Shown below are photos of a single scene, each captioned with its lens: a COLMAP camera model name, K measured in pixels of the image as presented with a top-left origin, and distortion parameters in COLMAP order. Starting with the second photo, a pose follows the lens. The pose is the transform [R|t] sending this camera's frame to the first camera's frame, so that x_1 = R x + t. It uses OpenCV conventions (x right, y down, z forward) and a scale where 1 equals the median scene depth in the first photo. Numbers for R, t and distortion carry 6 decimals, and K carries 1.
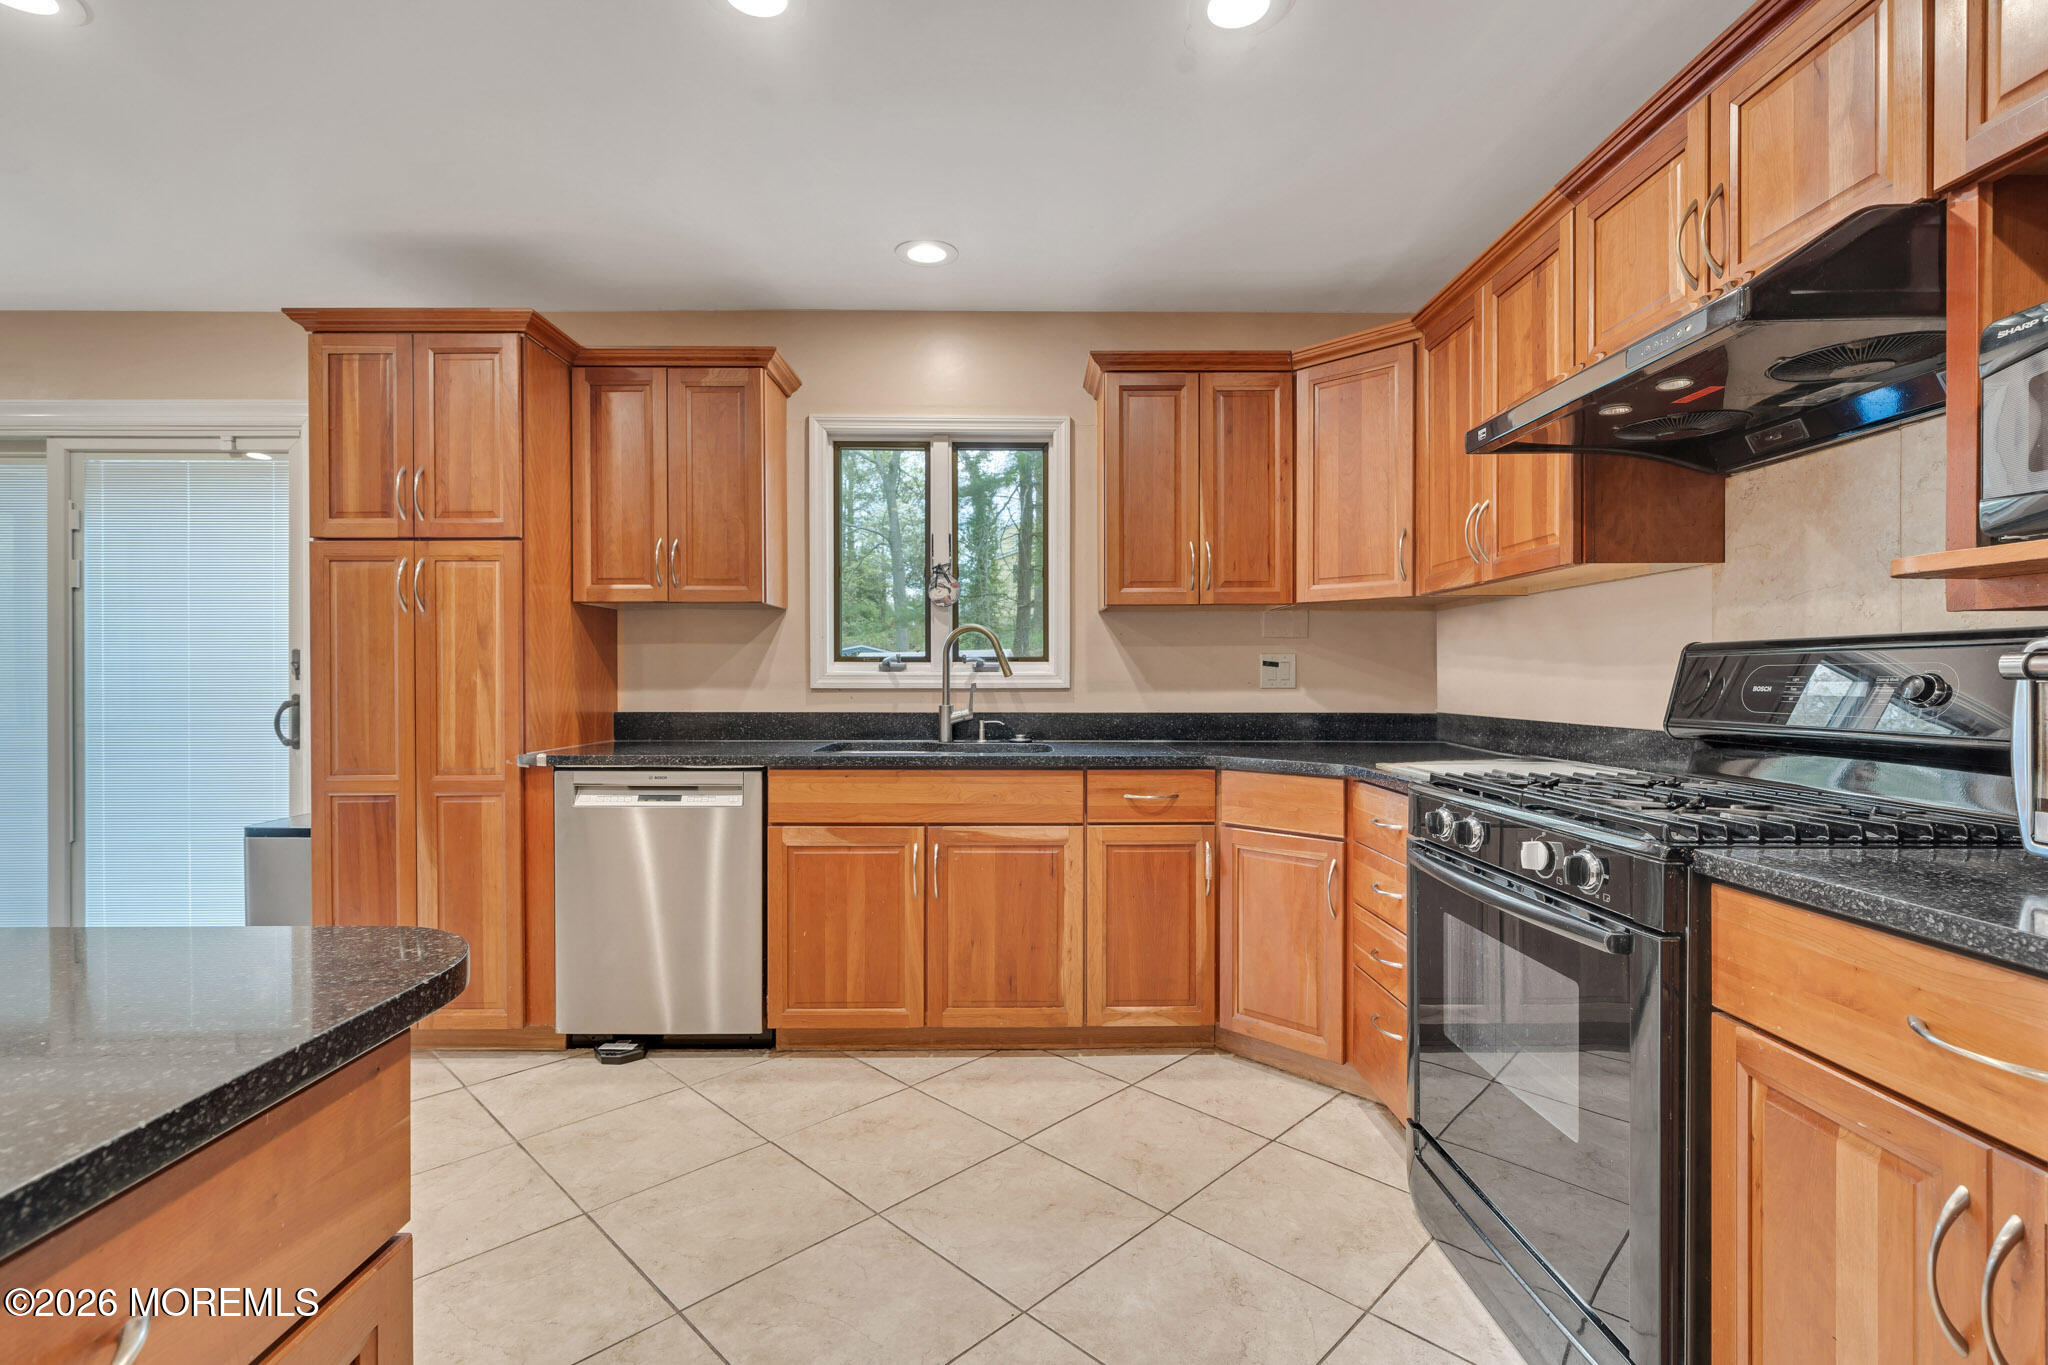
lens RADIAL K [[923.5, 0, 1015.1], [0, 923.5, 686.3], [0, 0, 1]] dist [-0.003466, -0.000130]
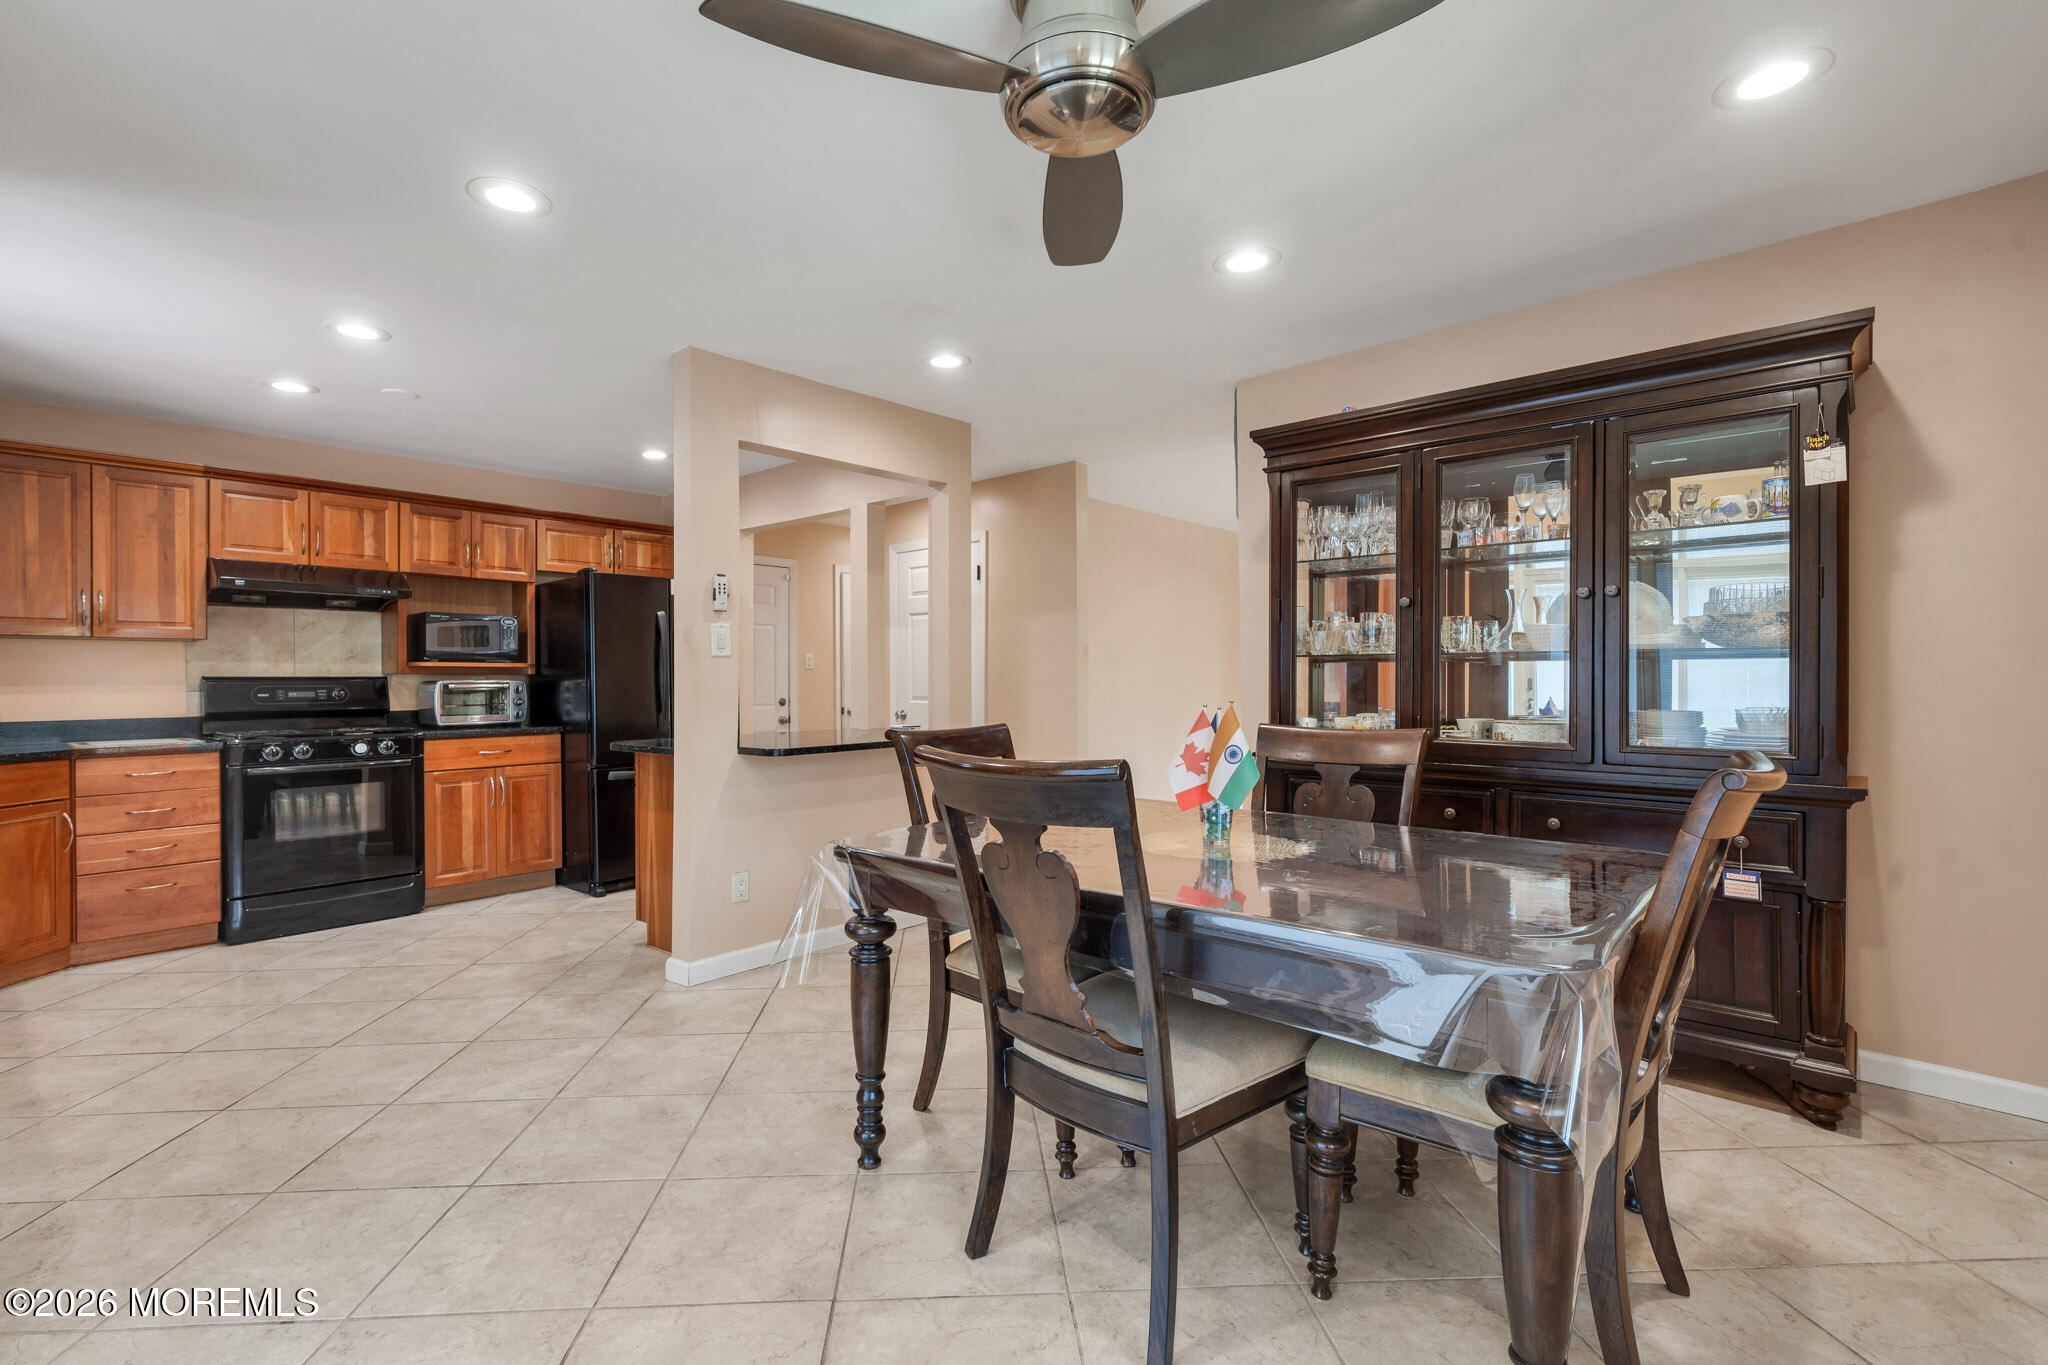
lens RADIAL K [[923.5, 0, 1015.1], [0, 923.5, 686.3], [0, 0, 1]] dist [-0.003466, -0.000130]
pose [[-0.744972, 0.002169, 0.667092, -1.821086], [0.013106, 0.999849, 0.011384, -0.017580], [-0.666967, 0.017224, -0.744889, 1.075309]]
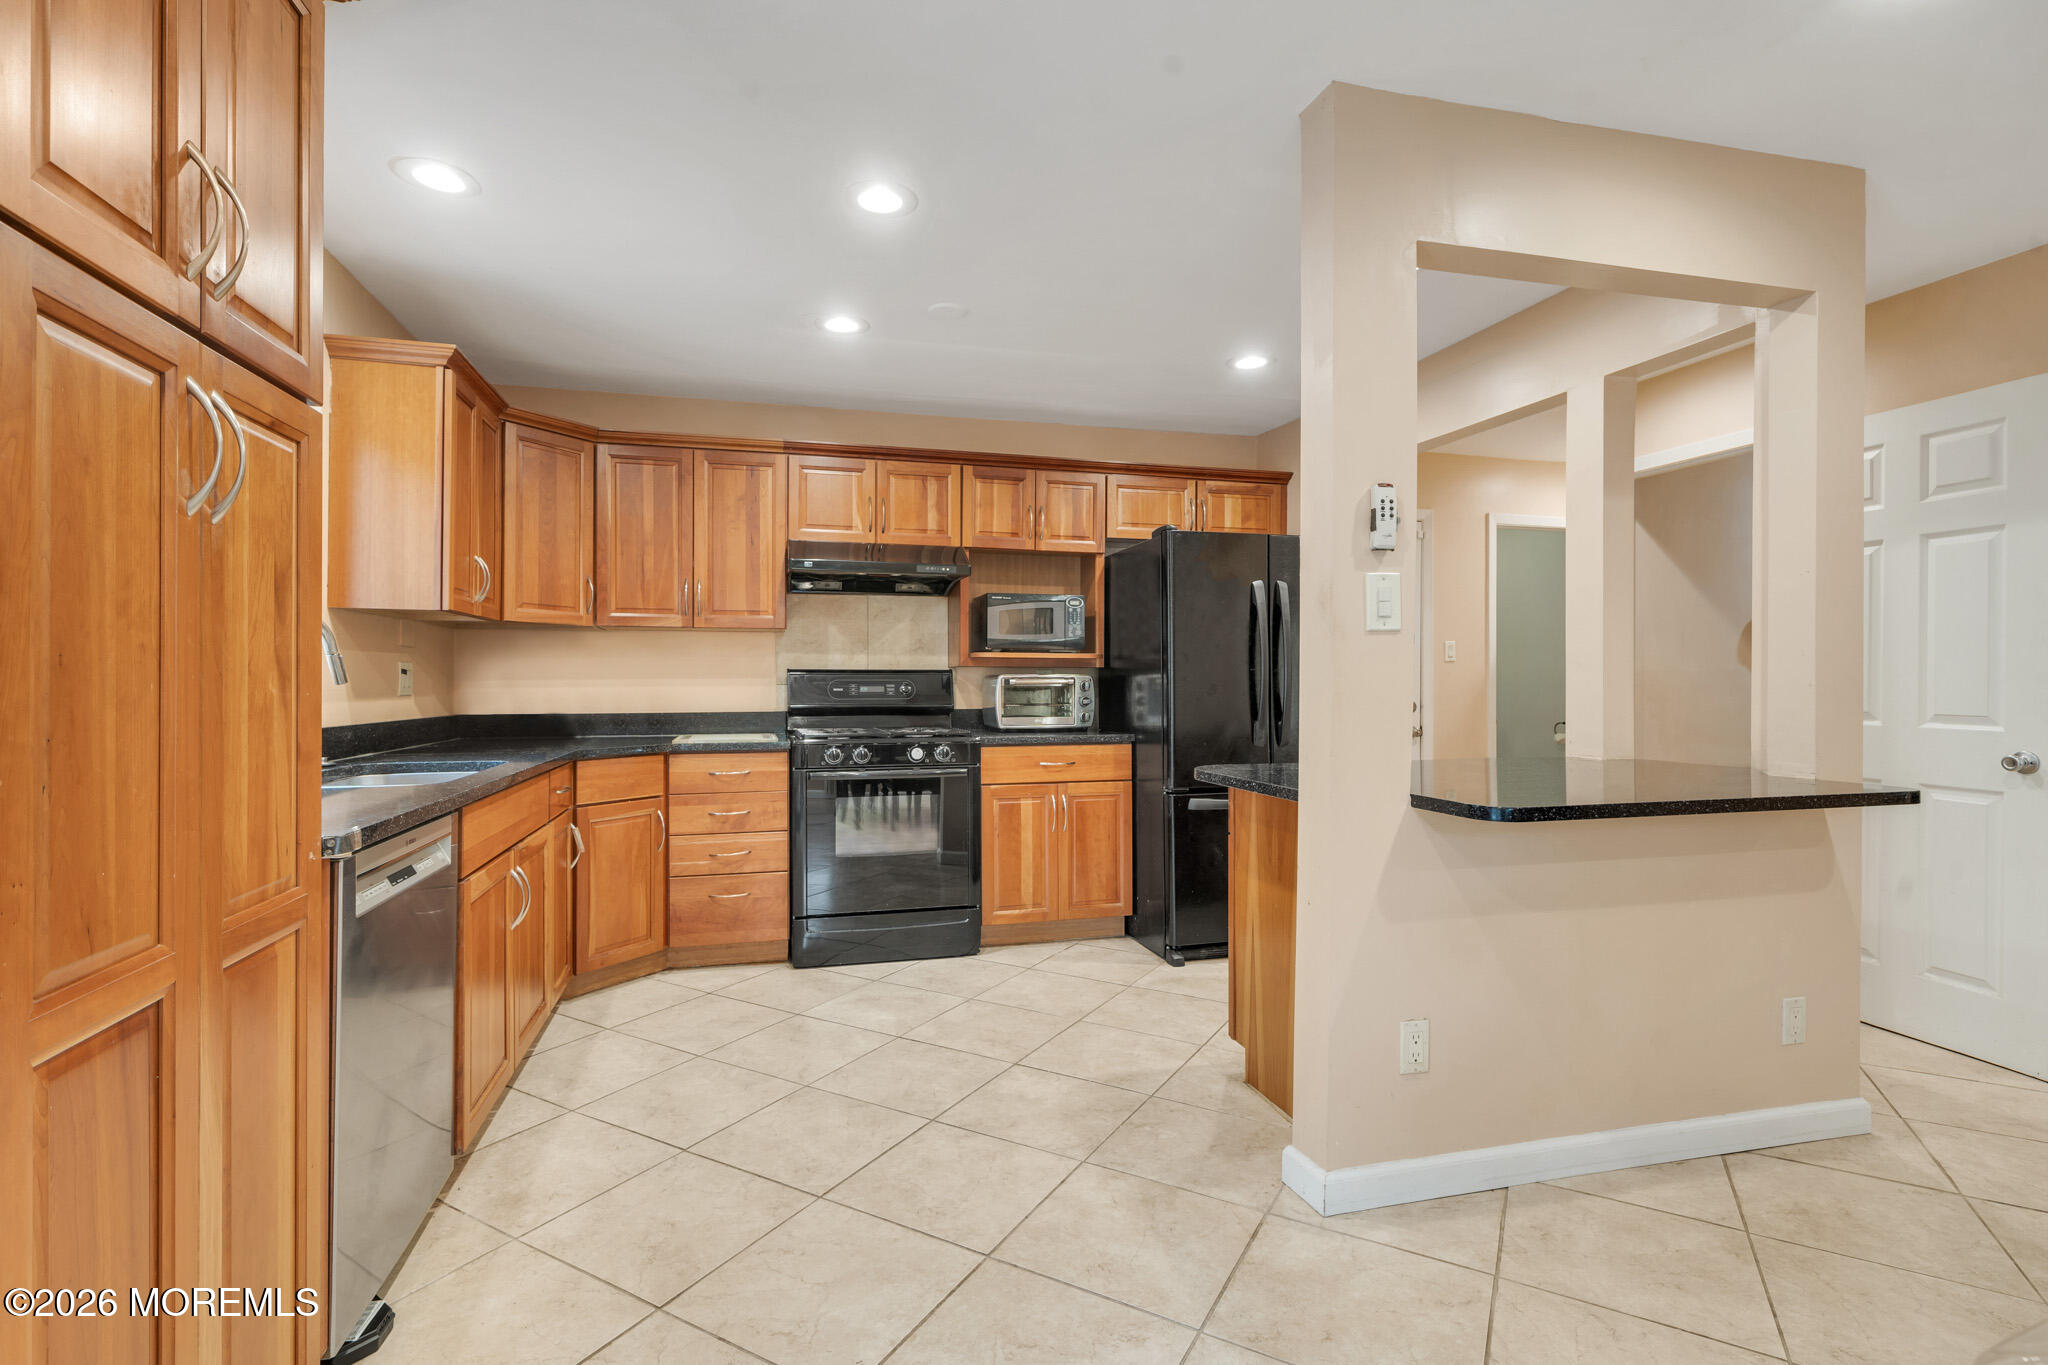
lens RADIAL K [[977.2, 0, 1012.9], [0, 977.2, 663.4], [0, 0, 1]] dist [0.000418, -0.000001]
pose [[-0.250859, 0.018296, 0.967851, -1.275934], [0.007762, 0.999827, -0.016889, -0.013894], [-0.967992, 0.003276, -0.250958, 0.840534]]
